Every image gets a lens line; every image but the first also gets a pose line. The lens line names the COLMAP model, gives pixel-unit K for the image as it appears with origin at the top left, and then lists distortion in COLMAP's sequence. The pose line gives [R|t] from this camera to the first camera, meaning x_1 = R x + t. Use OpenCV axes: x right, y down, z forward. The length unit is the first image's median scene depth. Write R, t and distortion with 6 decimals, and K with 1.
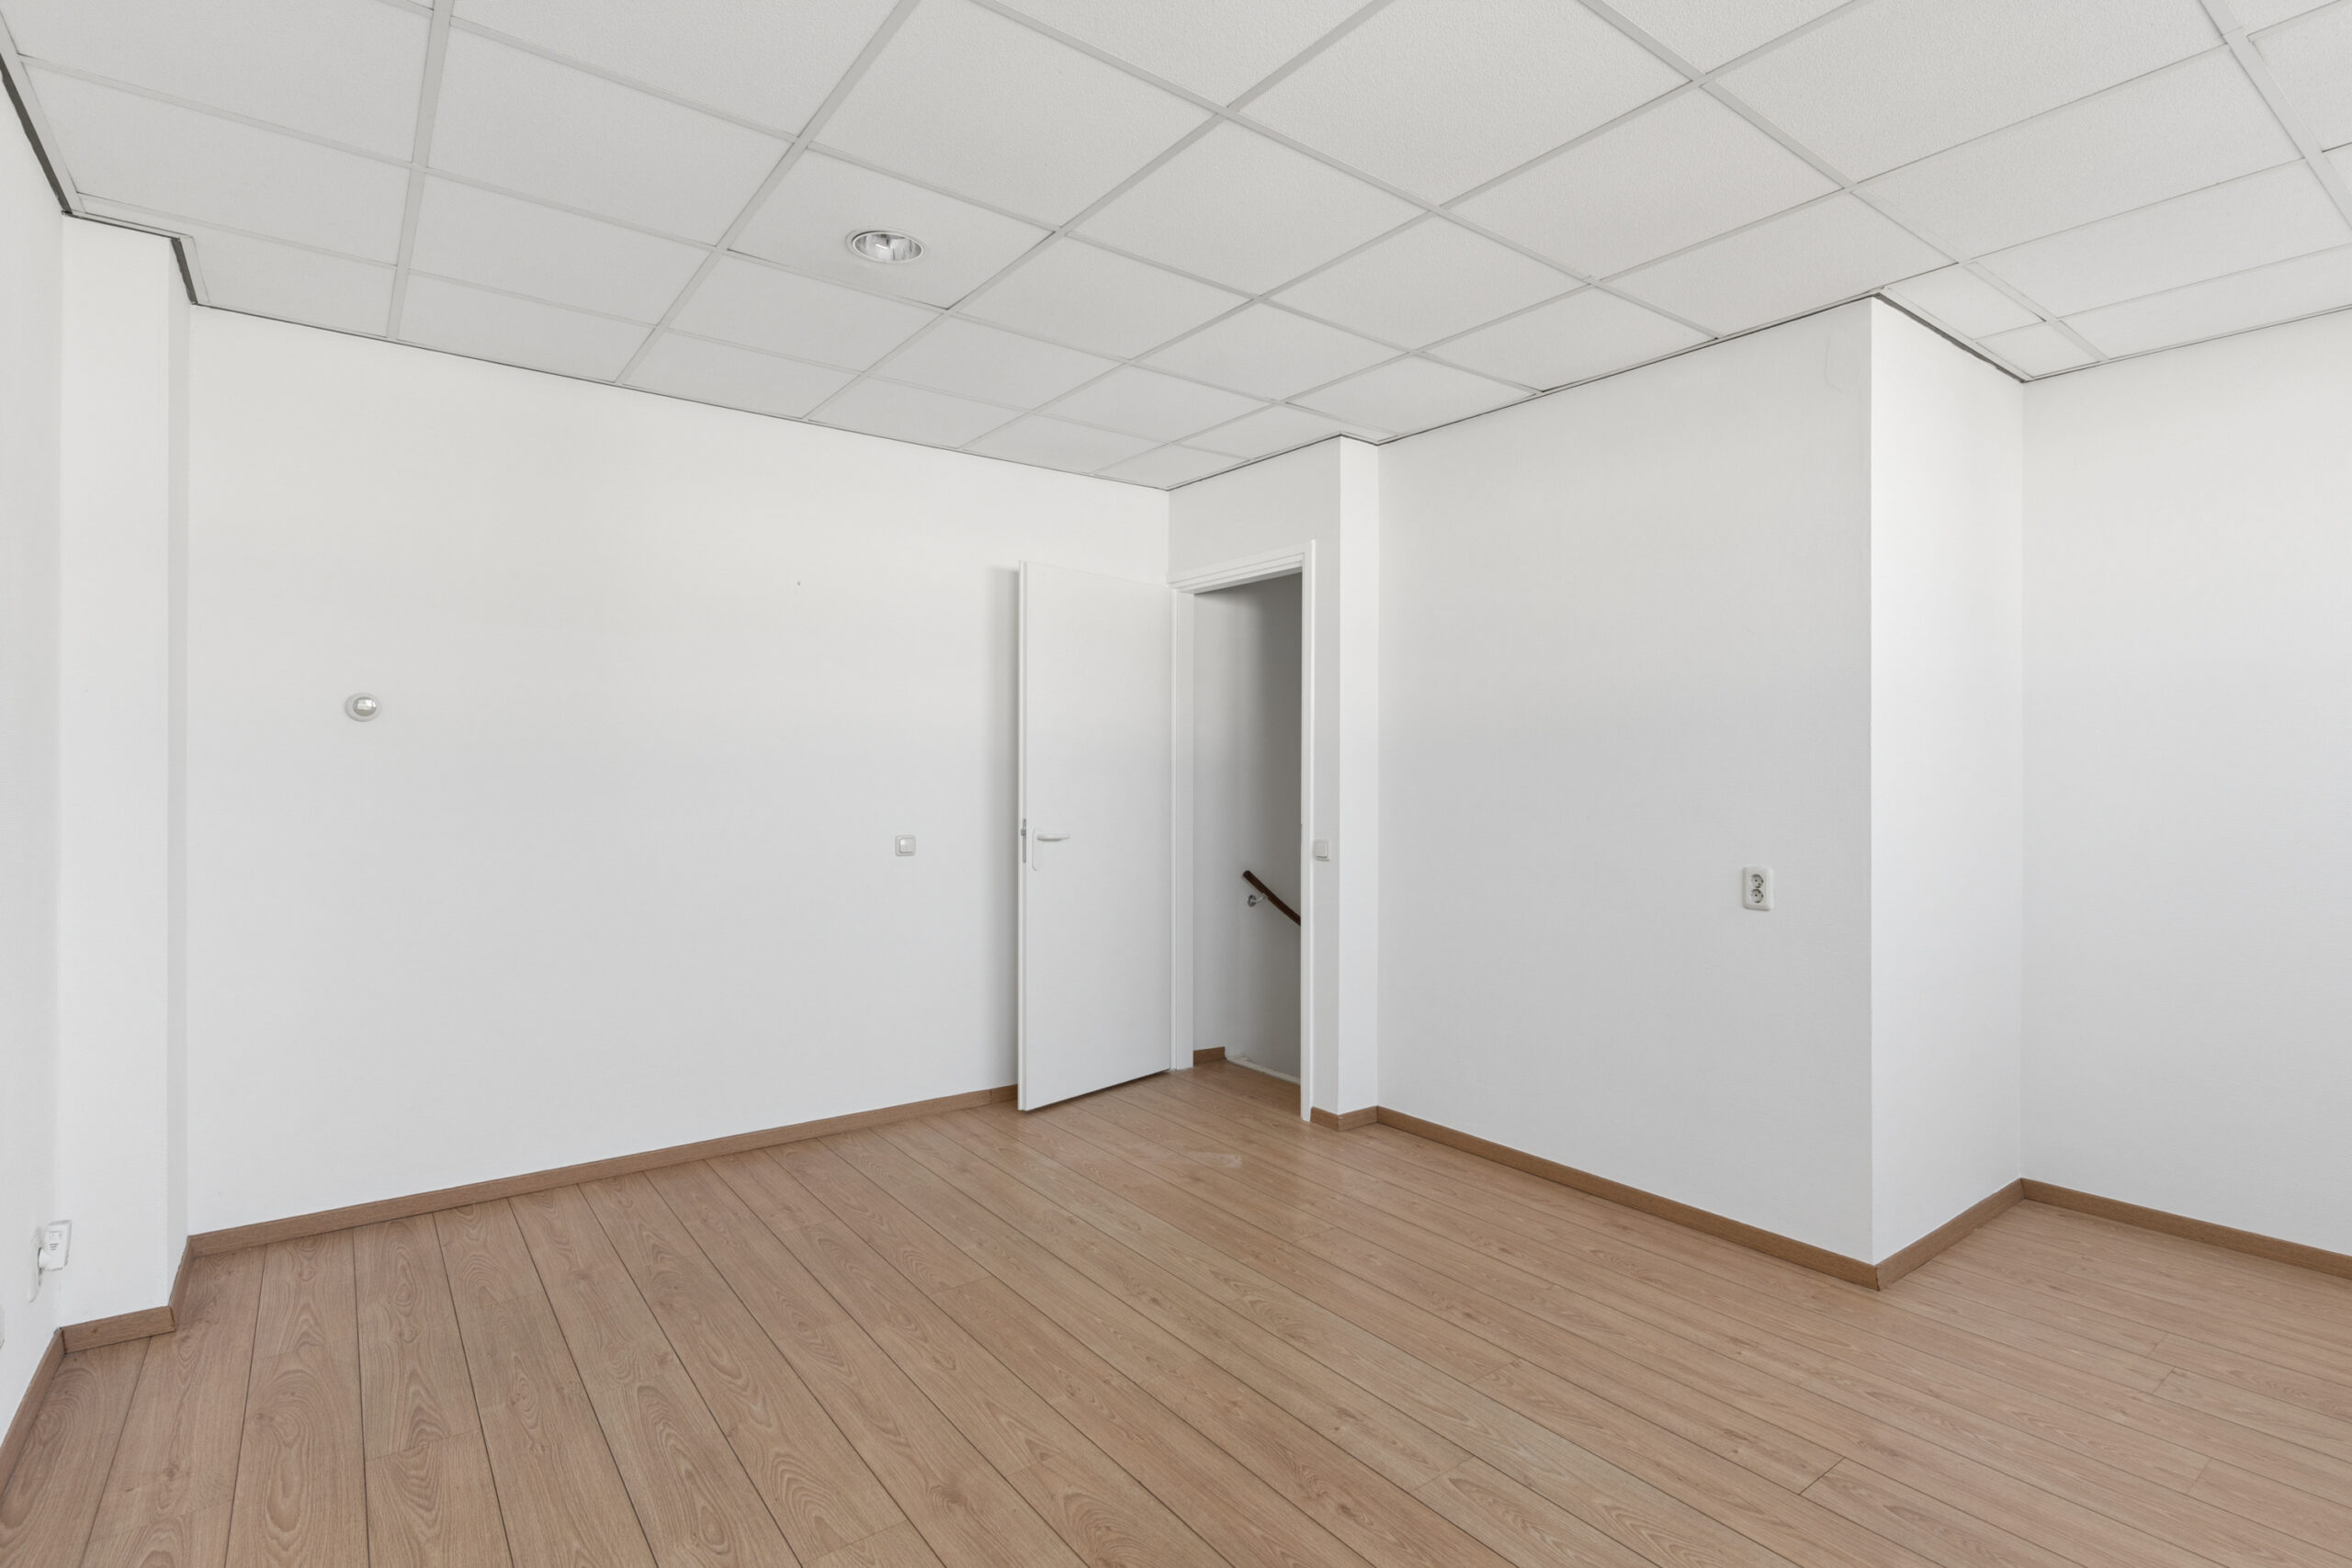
lens RADIAL K [[1115.3, 0, 1174.5], [0, 1115.3, 773.2], [0, 0, 1]] dist [-0.000652, 0.000552]
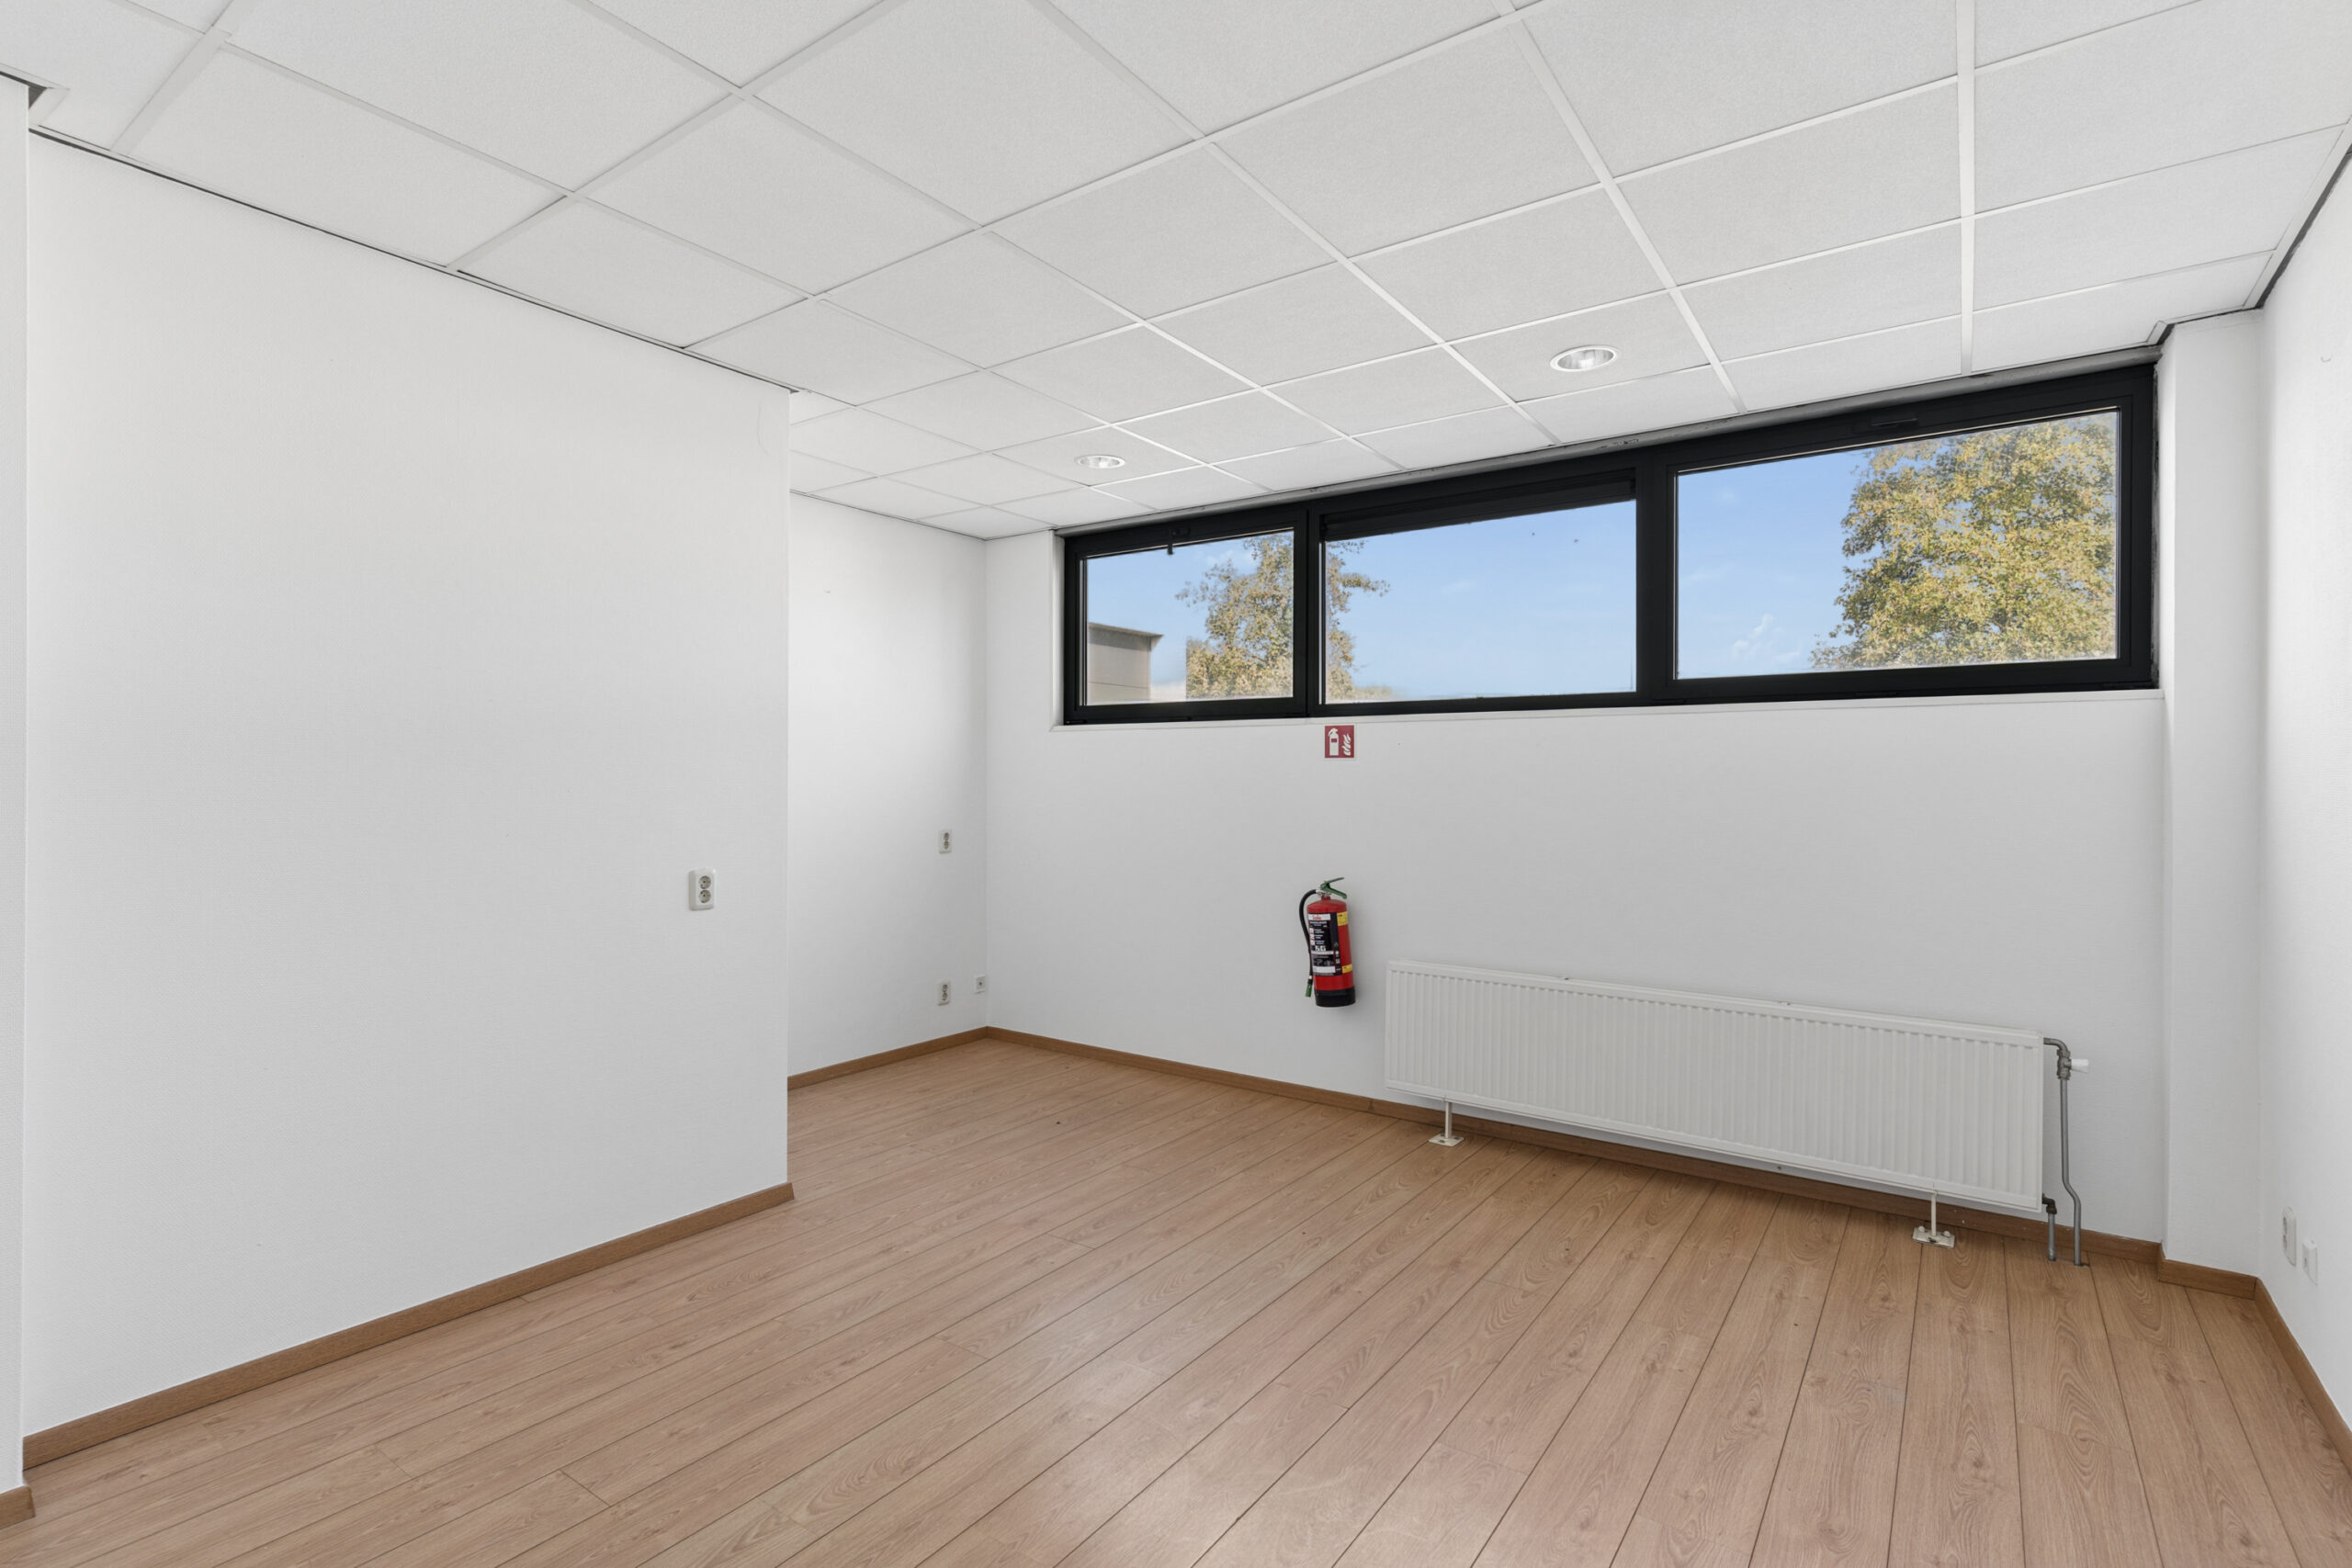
lens RADIAL K [[1115.3, 0, 1173.0], [0, 1115.3, 789.2], [0, 0, 1]] dist [-0.000652, 0.000552]
pose [[-0.299089, -0.011877, 0.954151, -0.641926], [-0.004067, 0.999929, 0.011172, -0.005877], [-0.954217, -0.000539, -0.299116, 0.927429]]
